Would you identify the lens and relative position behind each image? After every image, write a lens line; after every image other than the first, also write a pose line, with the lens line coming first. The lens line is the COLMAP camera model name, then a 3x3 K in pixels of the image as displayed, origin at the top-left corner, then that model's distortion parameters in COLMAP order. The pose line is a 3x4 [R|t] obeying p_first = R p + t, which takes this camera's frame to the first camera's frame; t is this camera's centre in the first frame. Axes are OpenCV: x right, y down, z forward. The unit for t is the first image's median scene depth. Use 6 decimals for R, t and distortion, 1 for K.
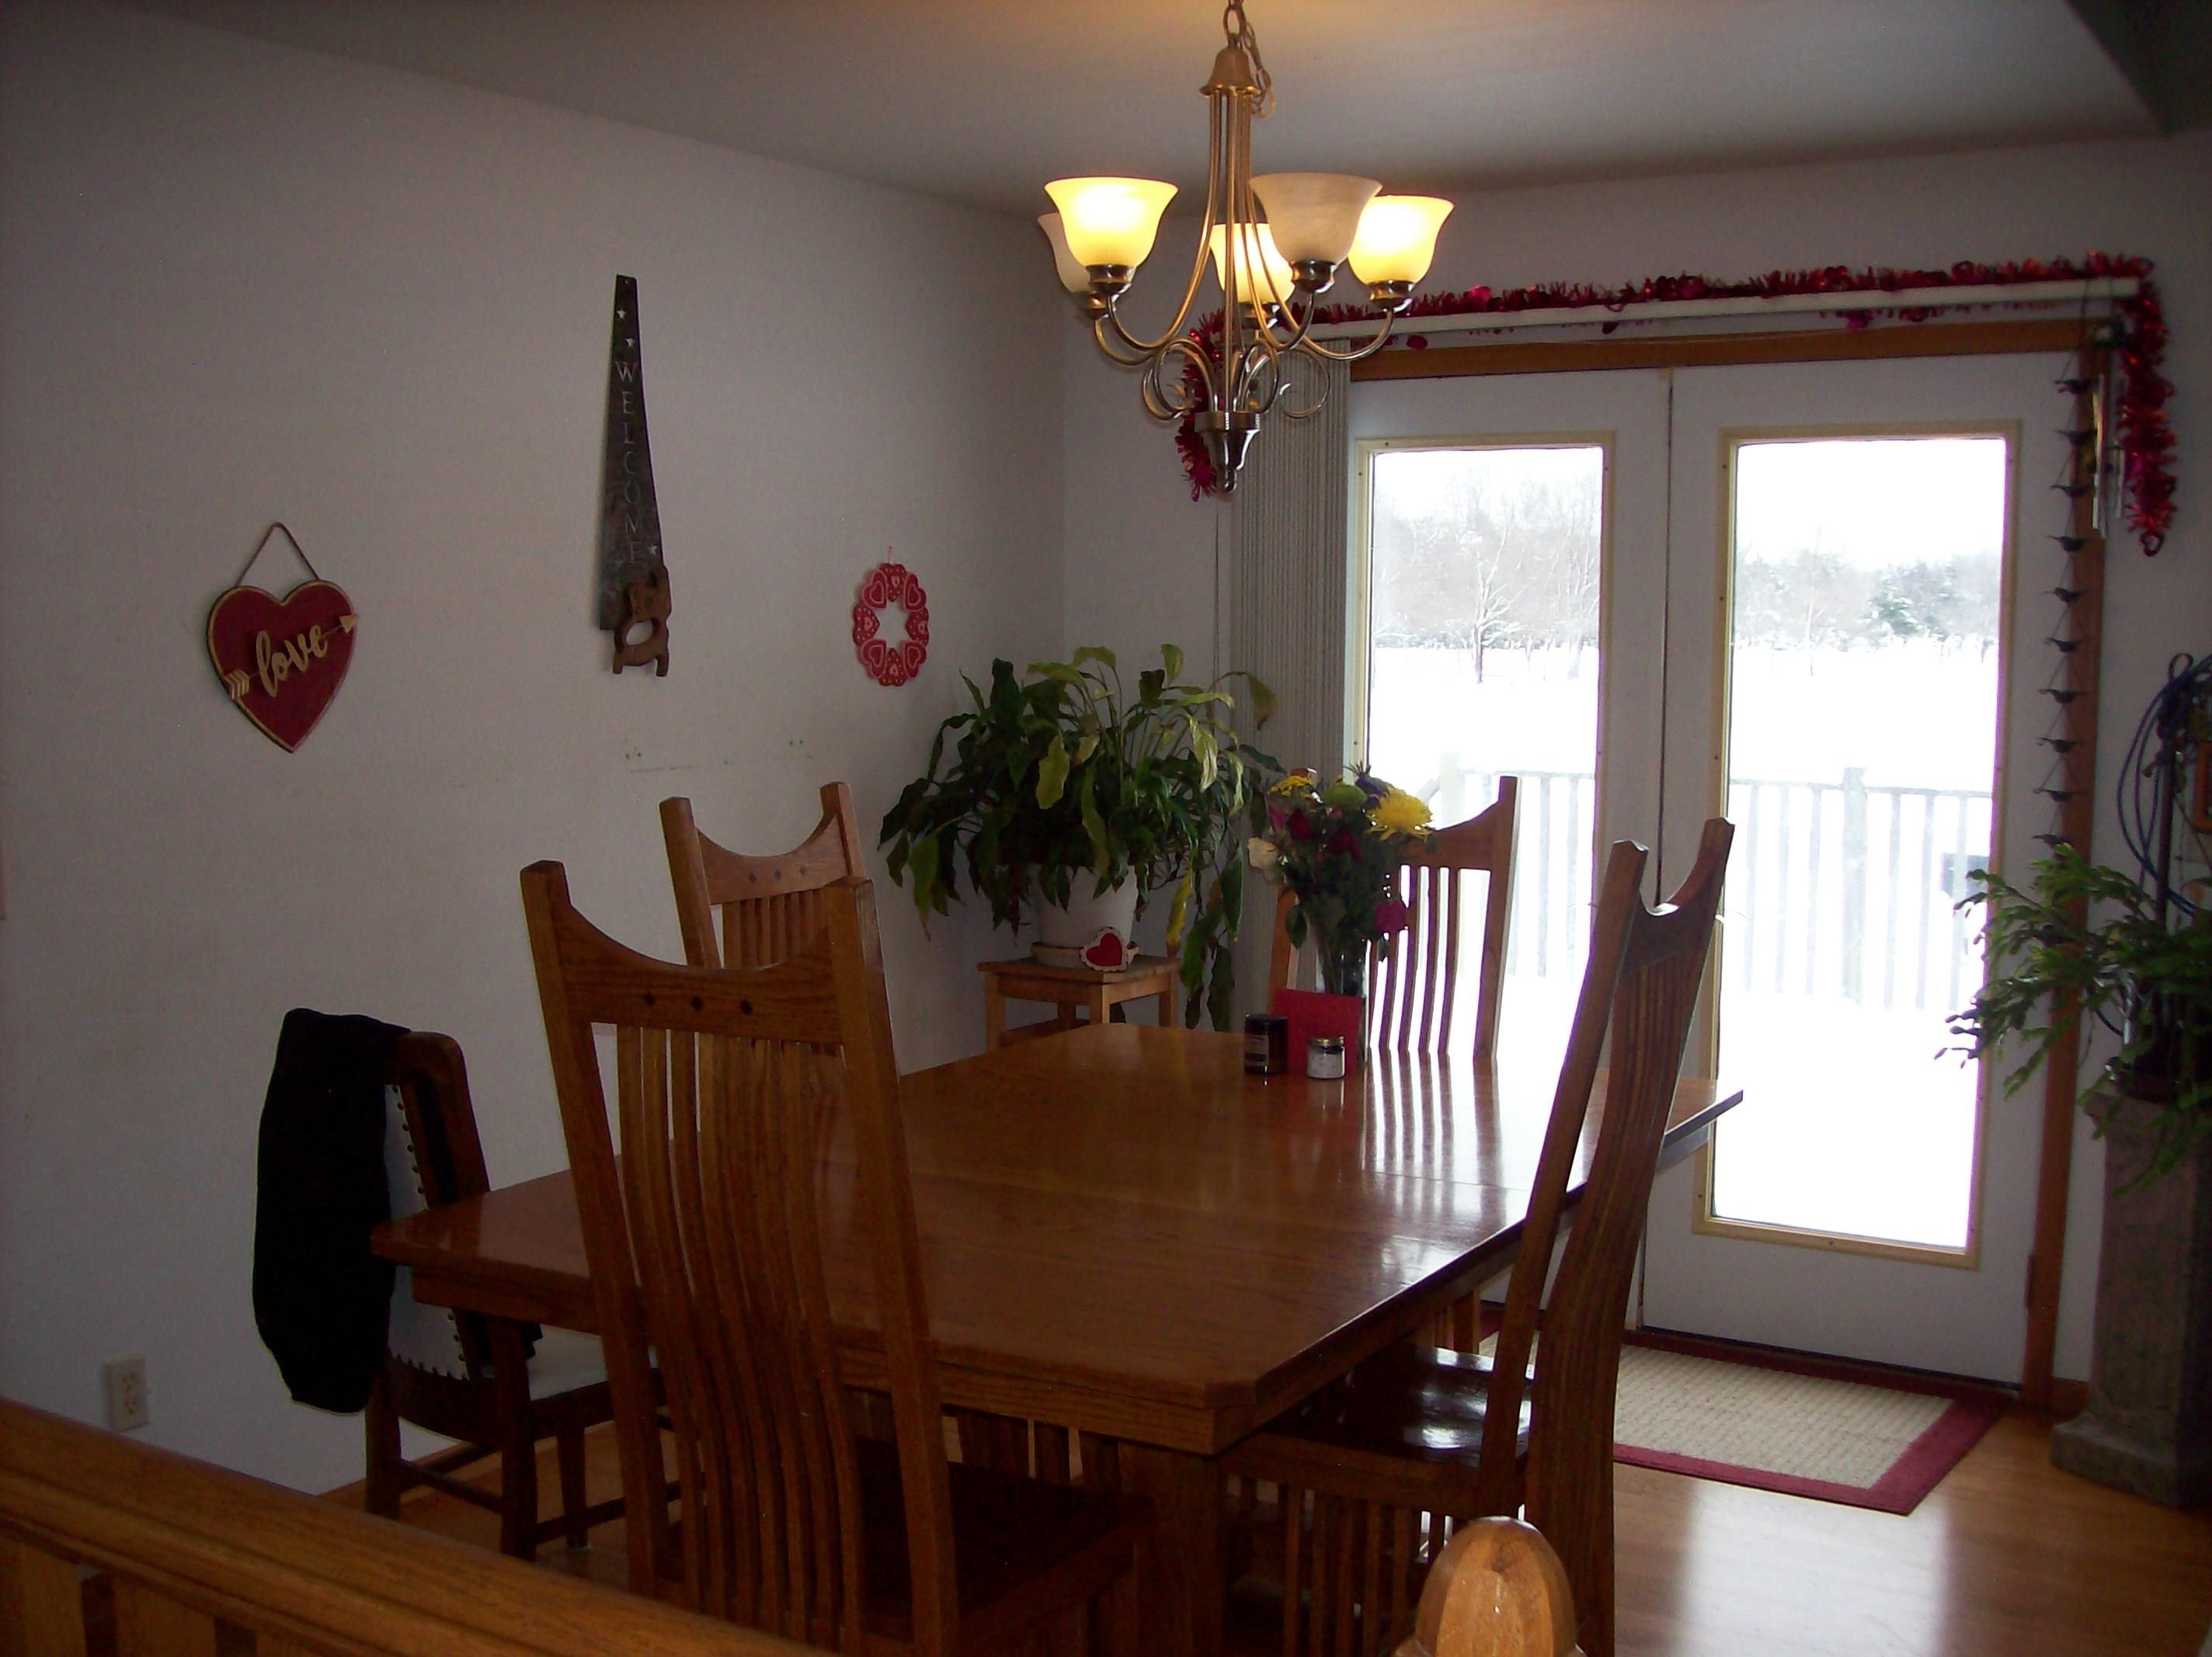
lens RADIAL K [[2323.1, 0, 1094.0], [0, 2323.1, 952.6], [0, 0, 1]] dist [-0.190750, 0.156587]
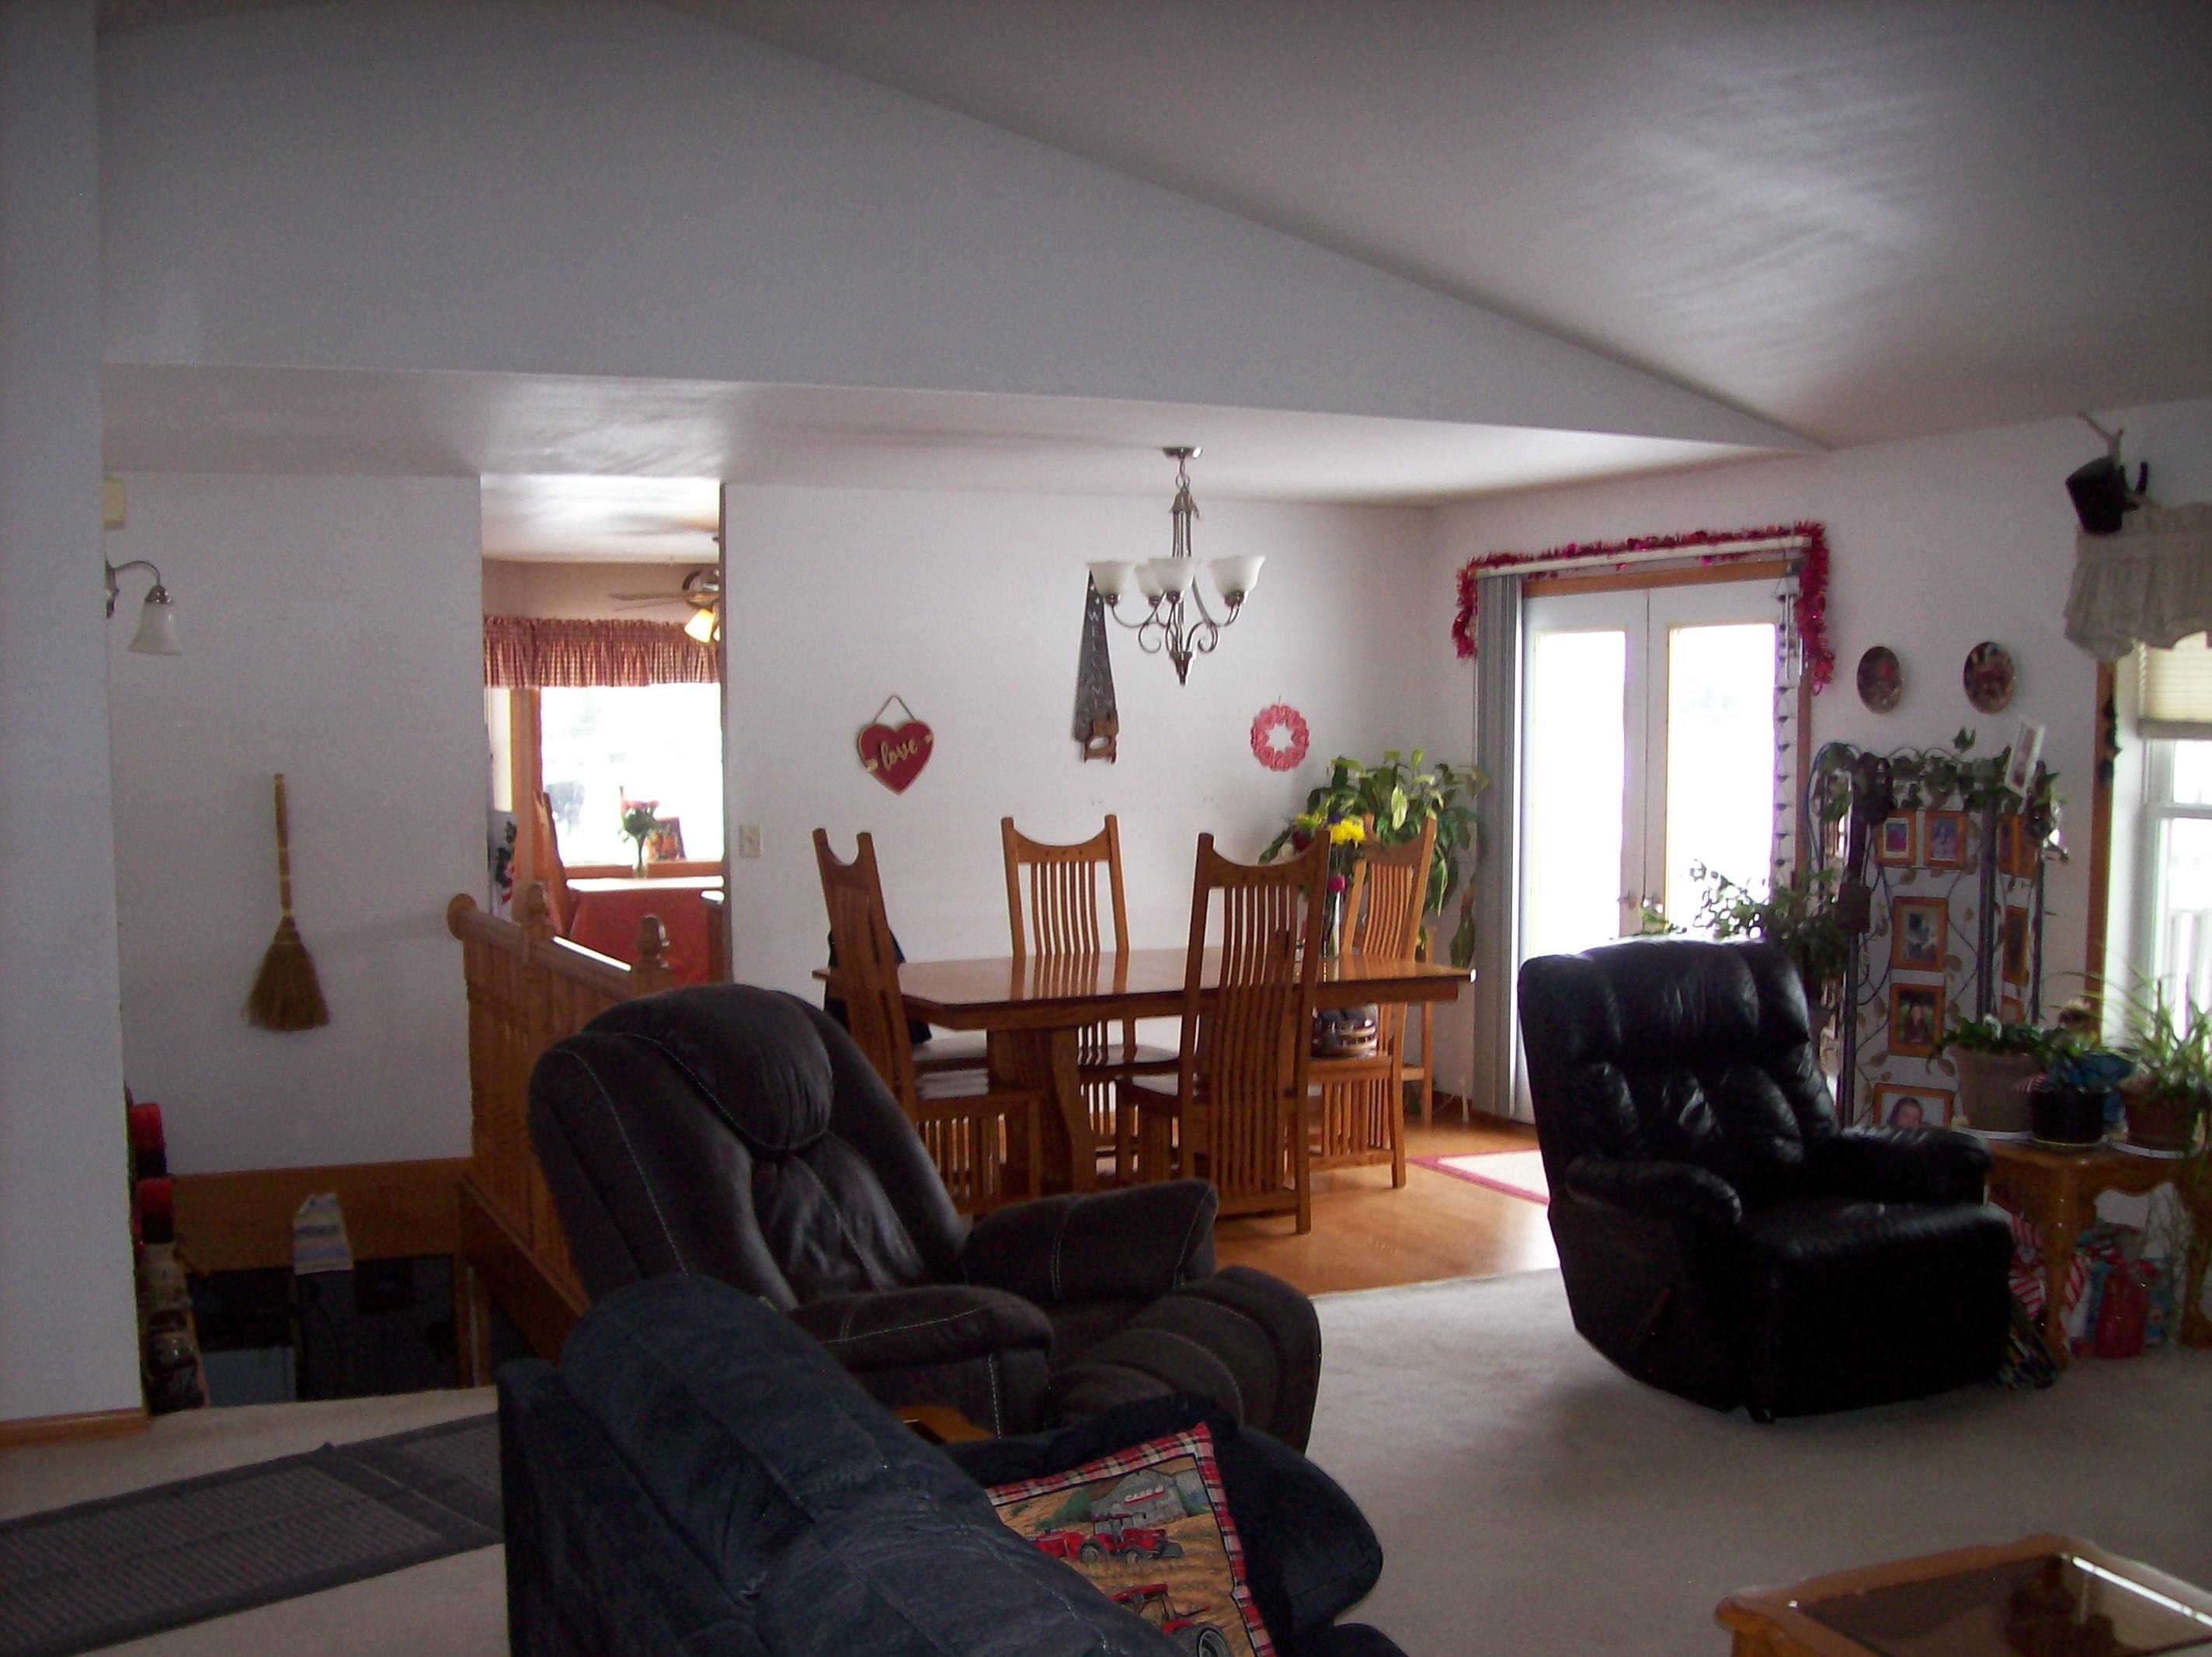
lens RADIAL K [[2323.1, 0, 1094.0], [0, 2323.1, 952.6], [0, 0, 1]] dist [-0.190750, 0.156587]
pose [[0.828022, 0.052250, -0.558255, 0.890463], [-0.072343, 0.997282, -0.013959, 0.070836], [0.556009, 0.051944, 0.829552, -0.652537]]
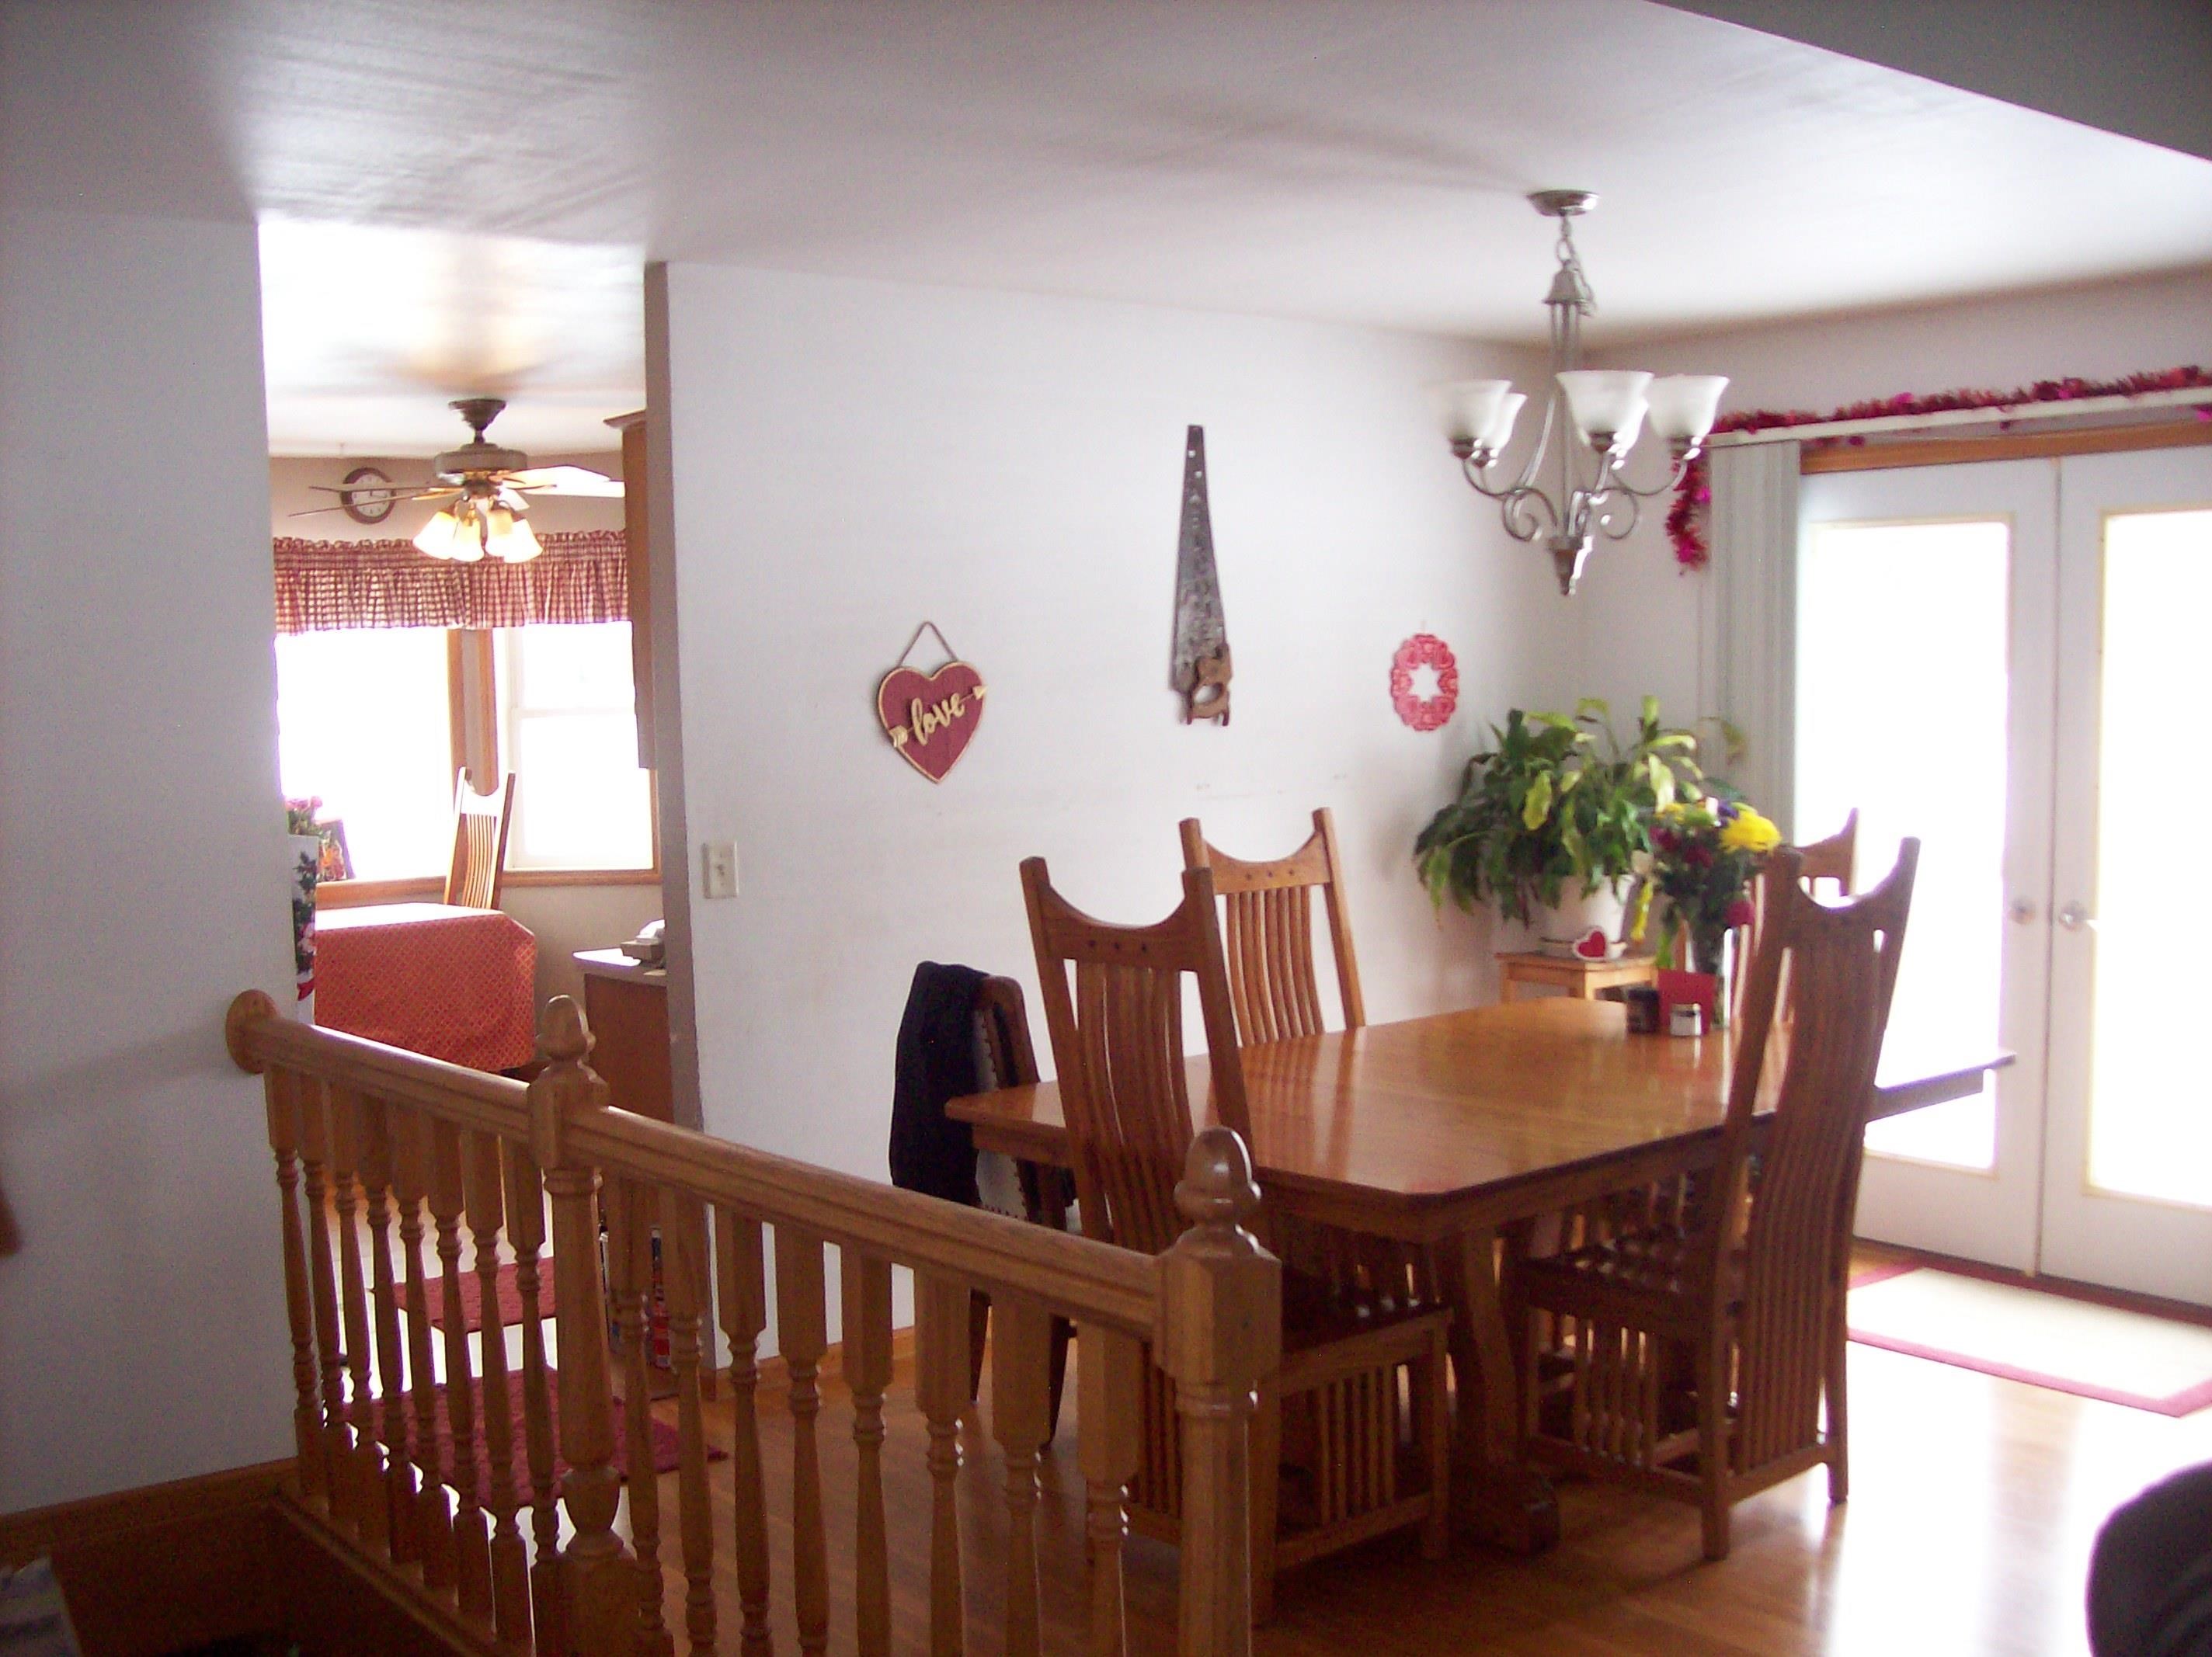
lens RADIAL K [[2323.1, 0, 1094.0], [0, 2323.1, 952.6], [0, 0, 1]] dist [-0.190750, 0.156587]
pose [[0.943594, 0.019808, -0.330512, 0.171989], [-0.023594, 0.999694, -0.007448, 0.019944], [0.330264, 0.014826, 0.943772, -0.259244]]
